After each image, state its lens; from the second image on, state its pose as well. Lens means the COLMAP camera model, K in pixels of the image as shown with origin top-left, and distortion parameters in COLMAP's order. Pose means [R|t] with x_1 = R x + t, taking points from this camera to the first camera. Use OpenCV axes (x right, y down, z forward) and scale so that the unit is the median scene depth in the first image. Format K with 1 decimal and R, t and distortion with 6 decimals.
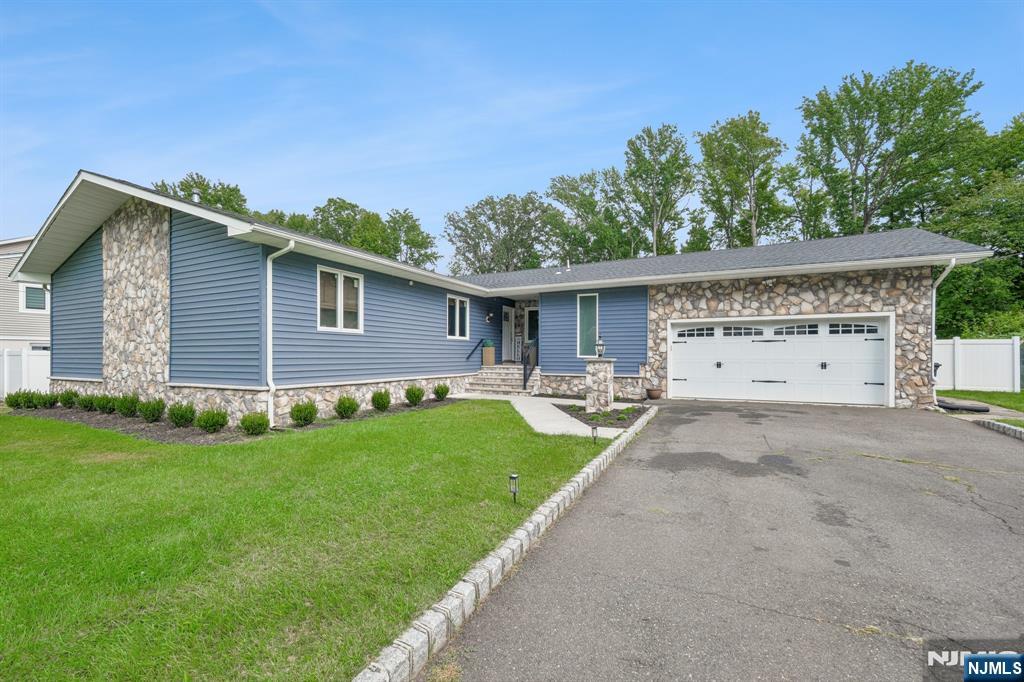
lens RADIAL K [[434.7, 0, 512.0], [0, 434.7, 341.0], [0, 0, 1]] dist [0.000029, 0.000009]
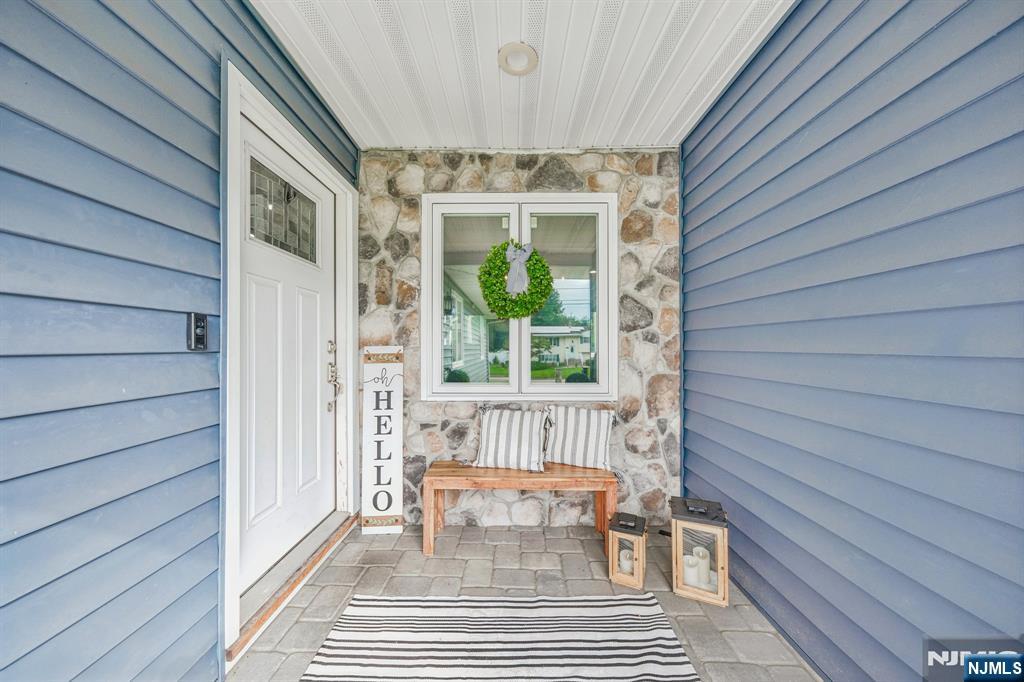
lens RADIAL K [[354.6, 0, 512.0], [0, 354.6, 341.0], [0, 0, 1]] dist [0.000536, 0.000148]
pose [[0.898176, 0.004484, 0.439613, -0.000034], [-0.014187, 0.999723, 0.018788, -0.022025], [-0.439406, -0.023112, 0.897991, 0.856435]]
